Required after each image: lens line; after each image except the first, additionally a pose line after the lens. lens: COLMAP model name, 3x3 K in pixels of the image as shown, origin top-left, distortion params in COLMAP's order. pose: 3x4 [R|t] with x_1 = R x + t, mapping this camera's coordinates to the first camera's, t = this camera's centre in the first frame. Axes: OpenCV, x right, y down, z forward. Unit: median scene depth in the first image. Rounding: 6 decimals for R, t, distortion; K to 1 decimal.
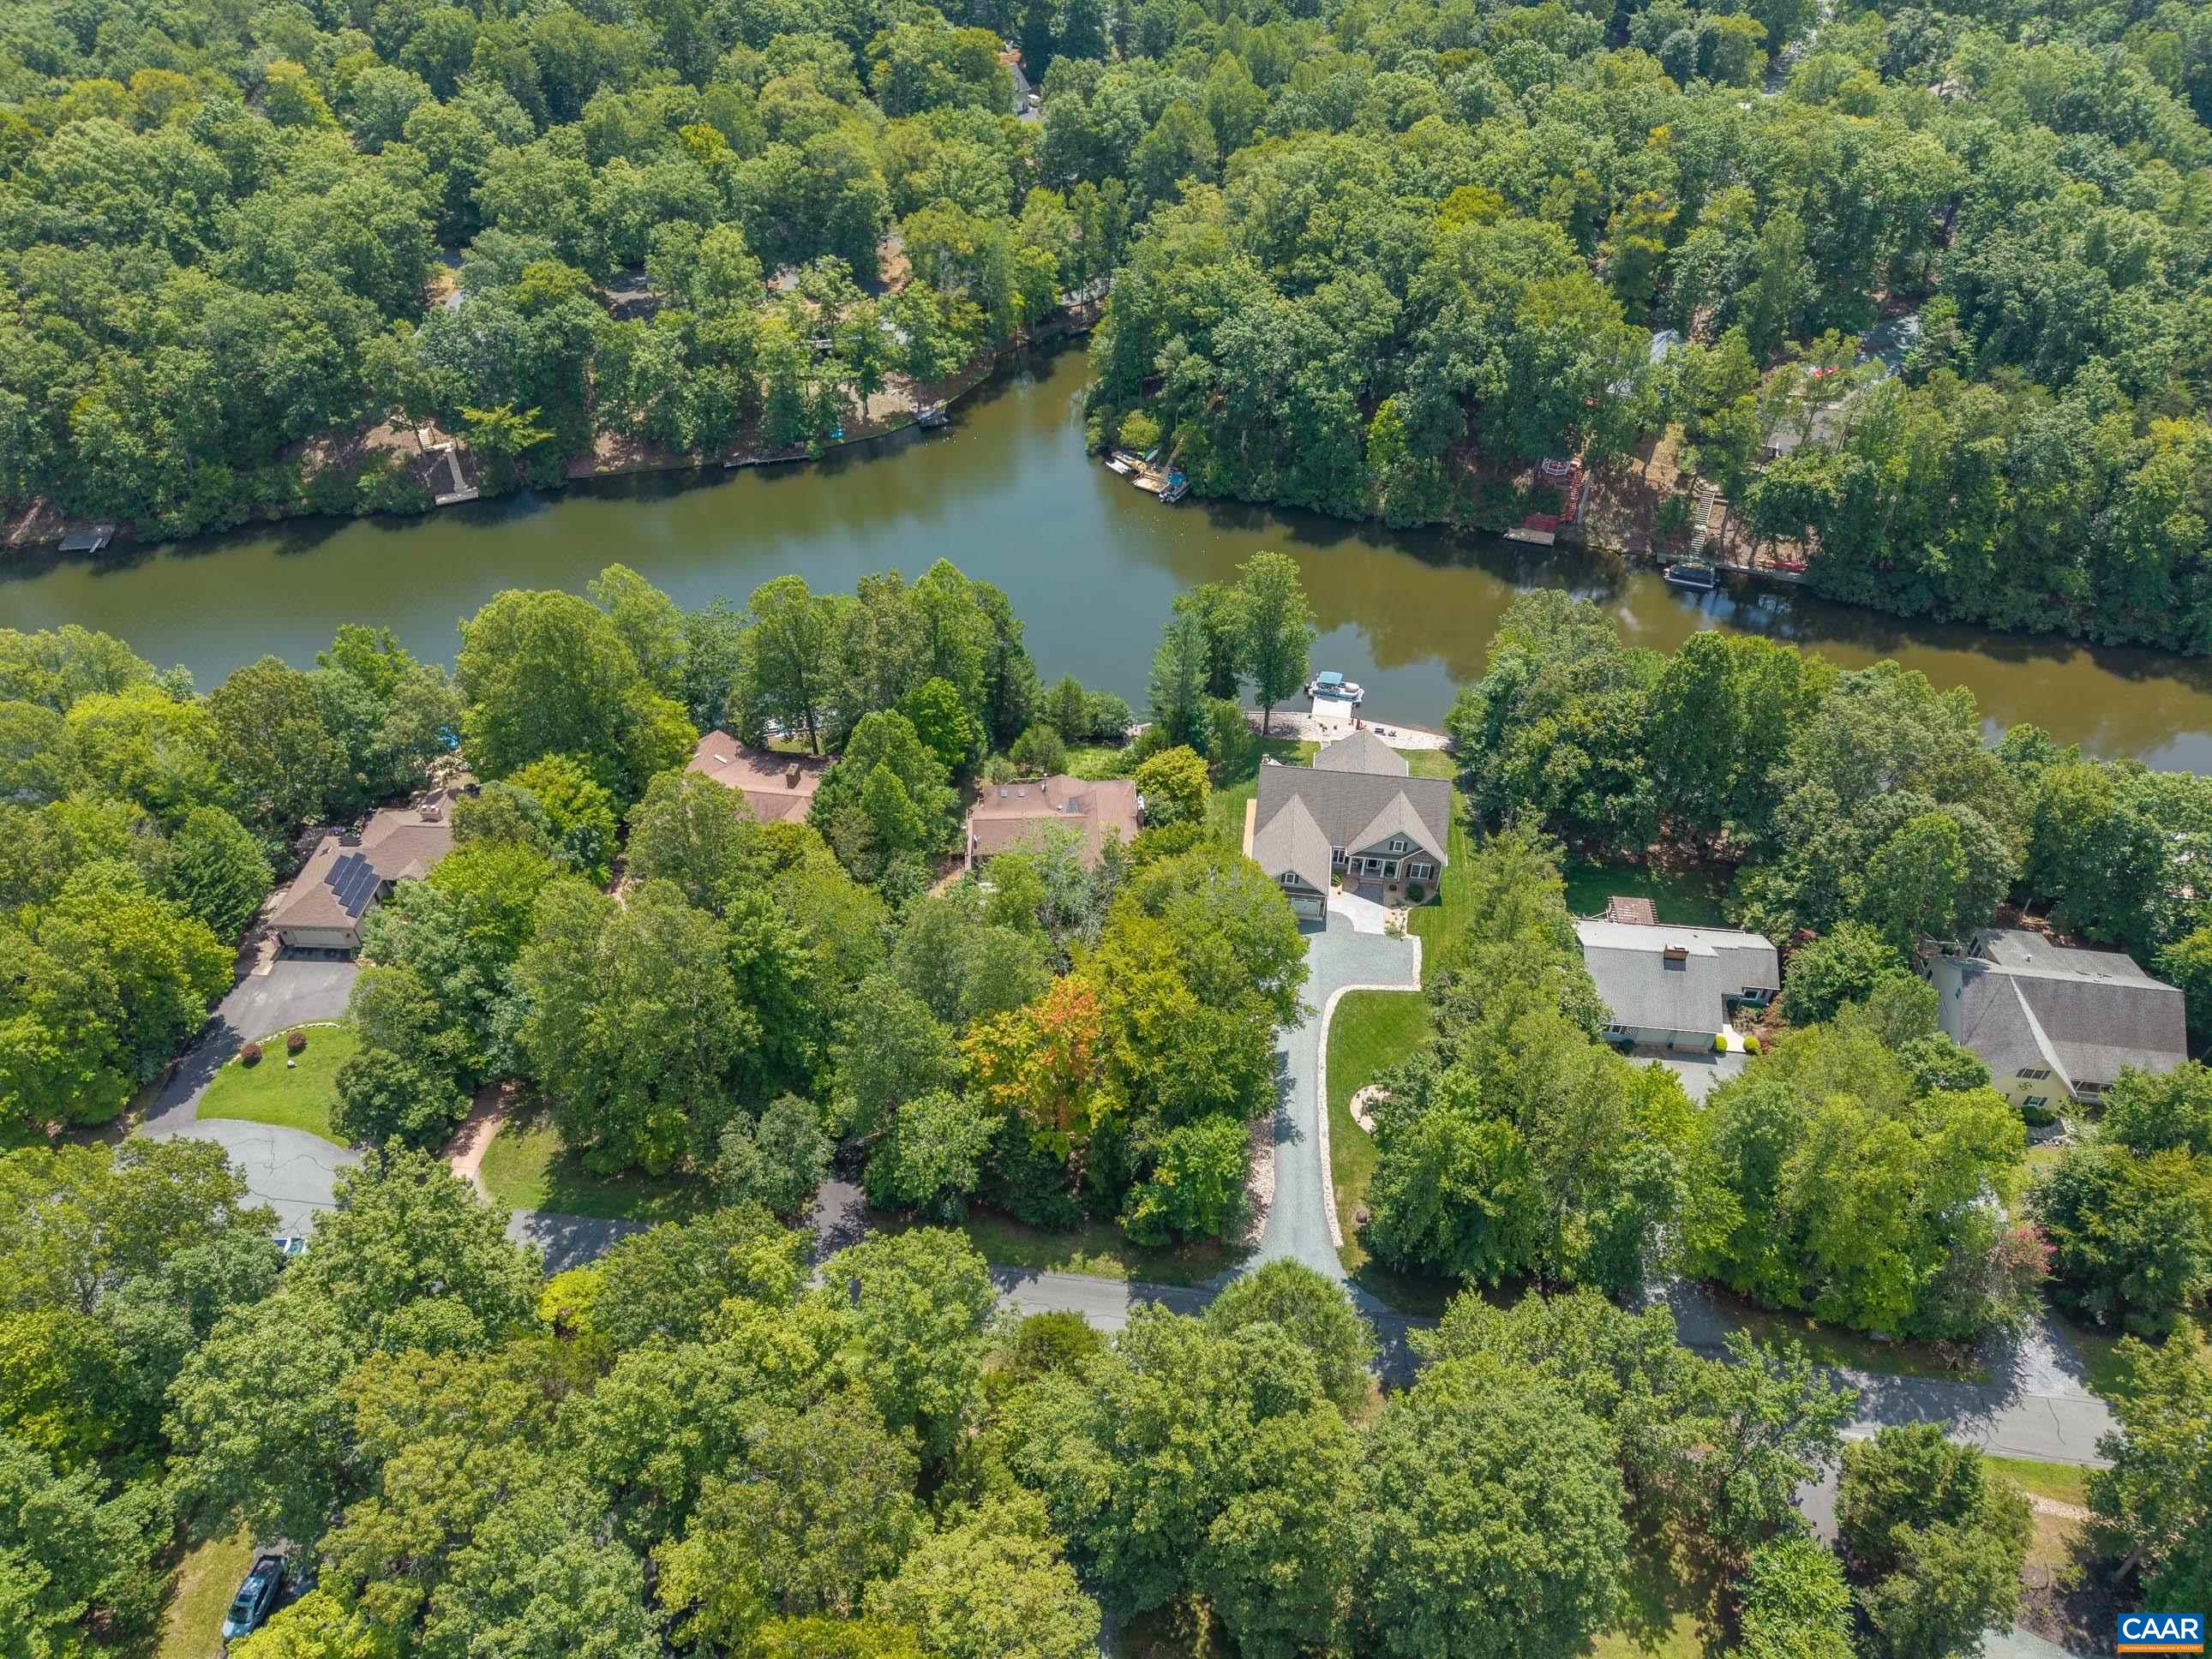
lens RADIAL K [[1488.0, 0, 1112.4], [0, 1488.0, 829.1], [0, 0, 1]] dist [0.007820, -0.014279]
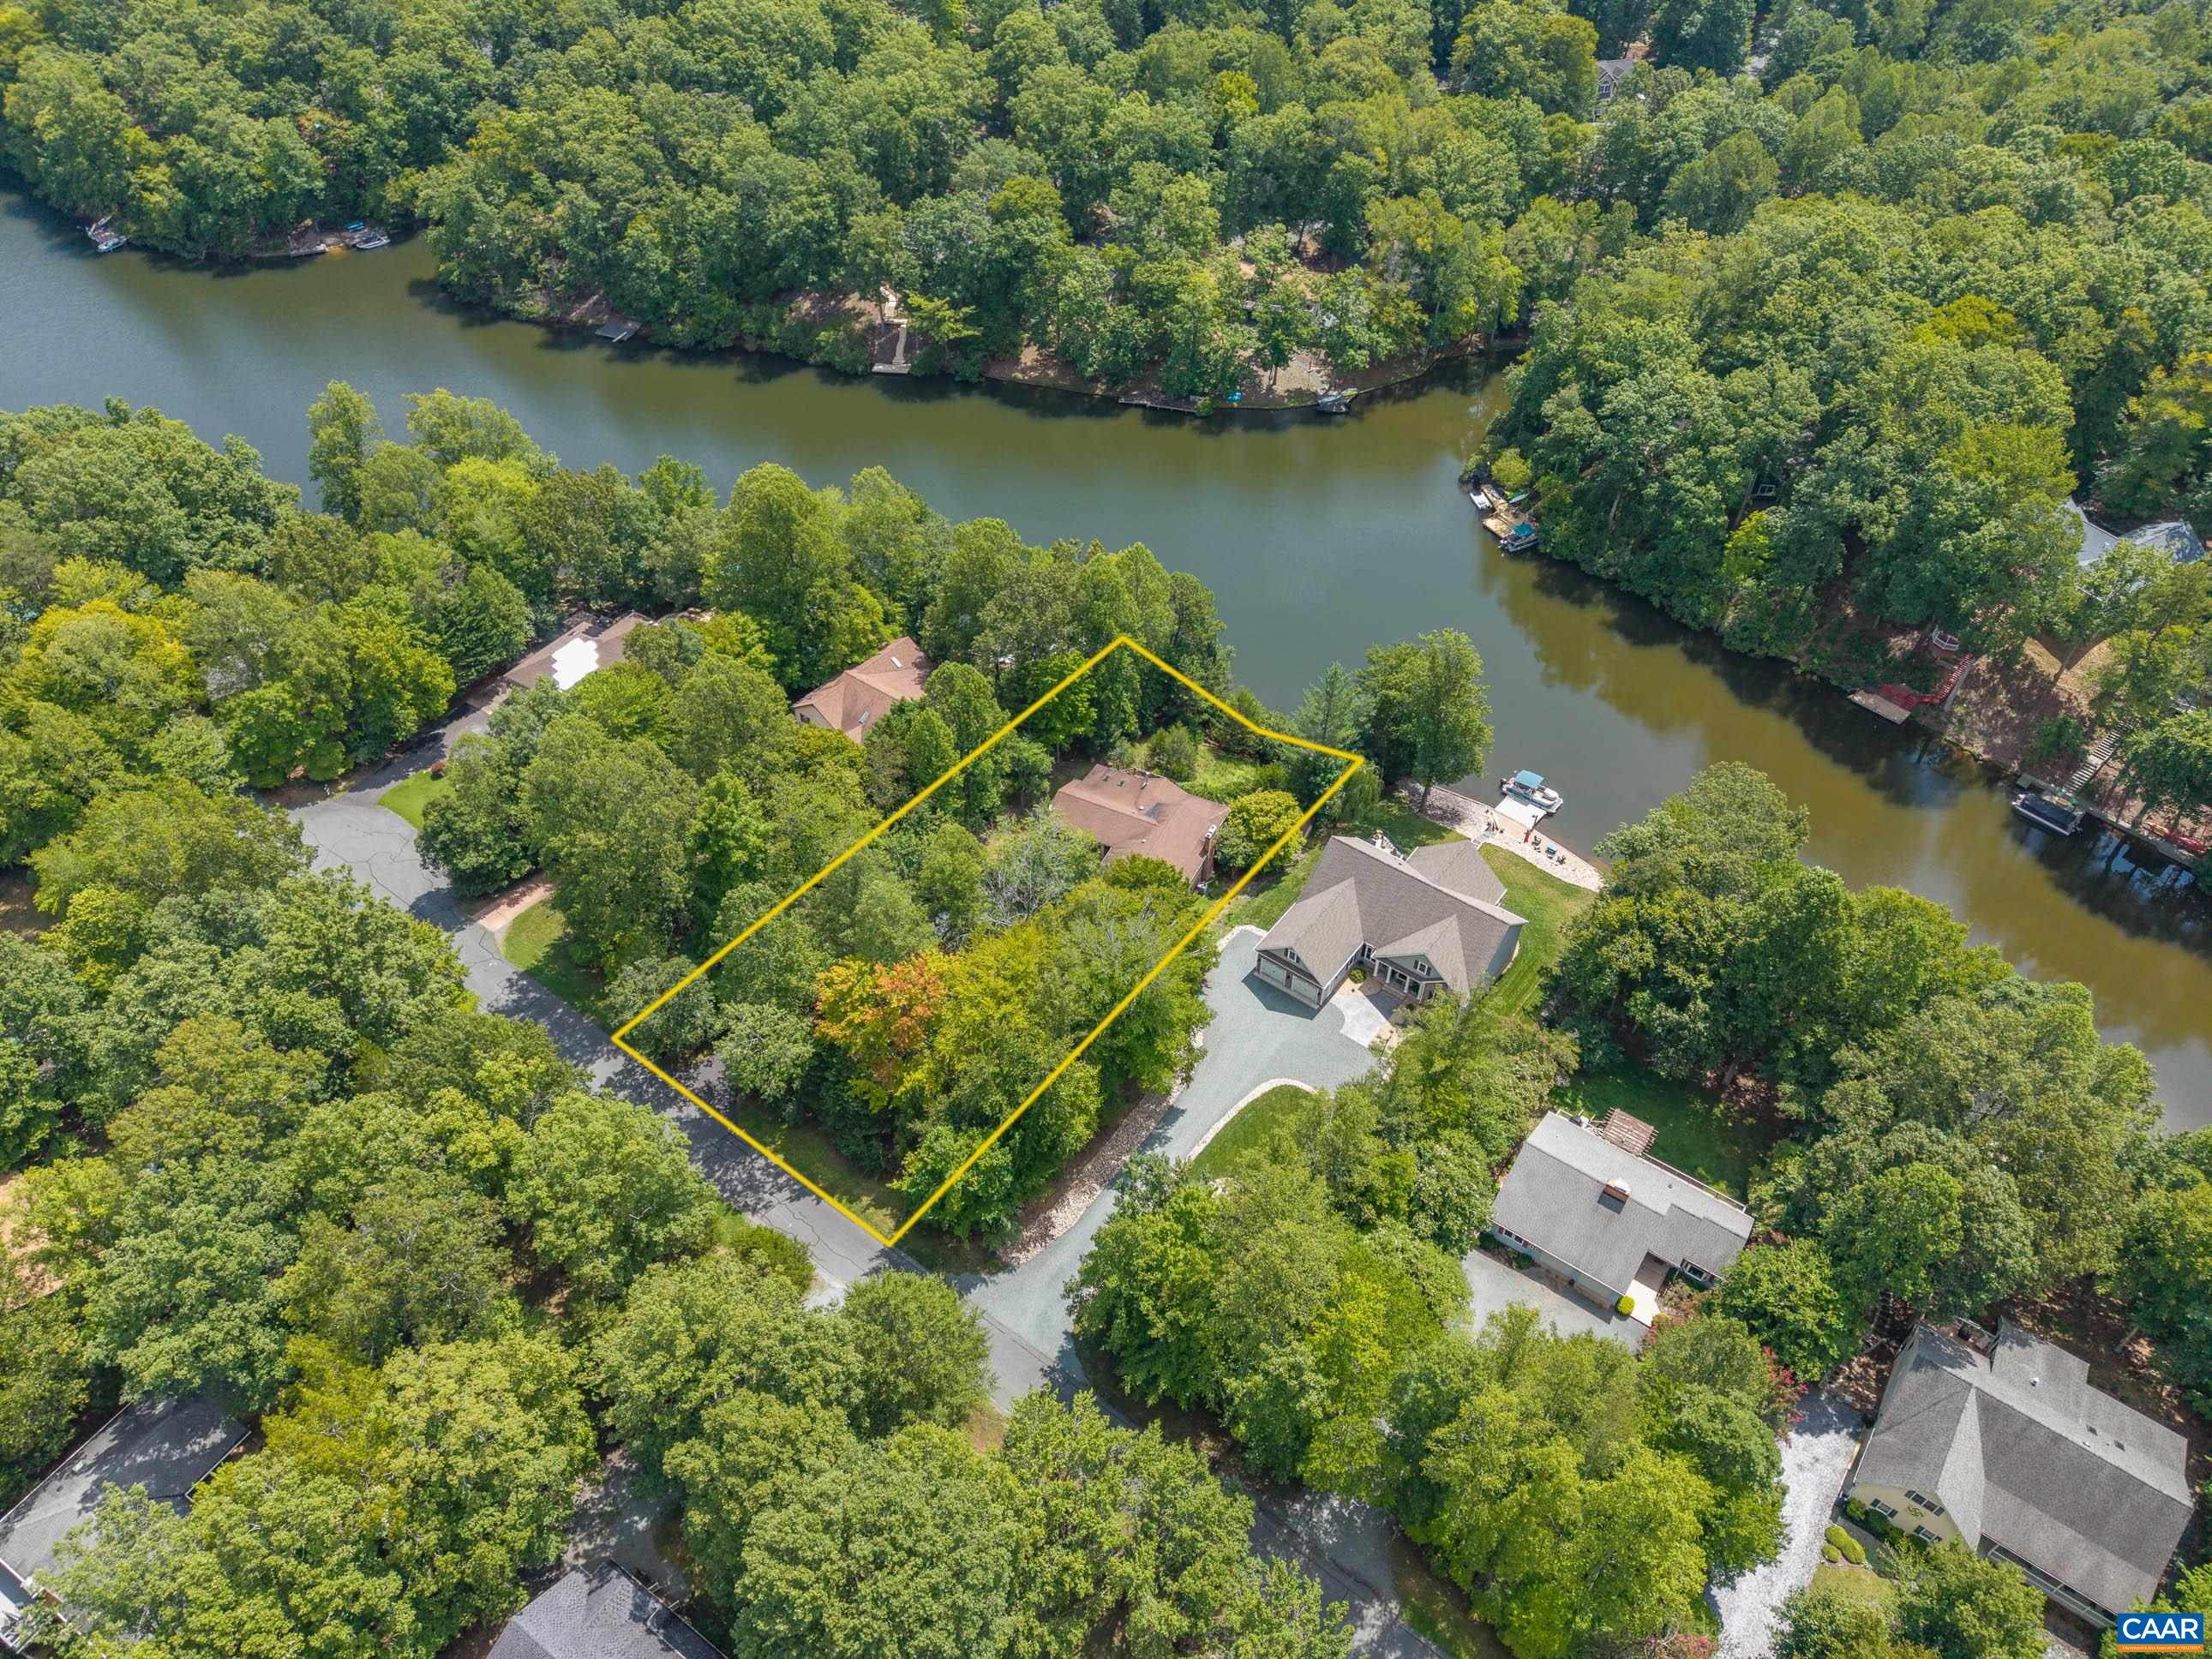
lens RADIAL K [[1488.0, 0, 1108.5], [0, 1488.0, 824.7], [0, 0, 1]] dist [0.007820, -0.014279]
pose [[0.870777, 0.344659, -0.350653, 0.222378], [-0.330719, 0.938309, 0.100996, -0.072121], [0.363830, 0.028022, 0.931044, 0.029885]]
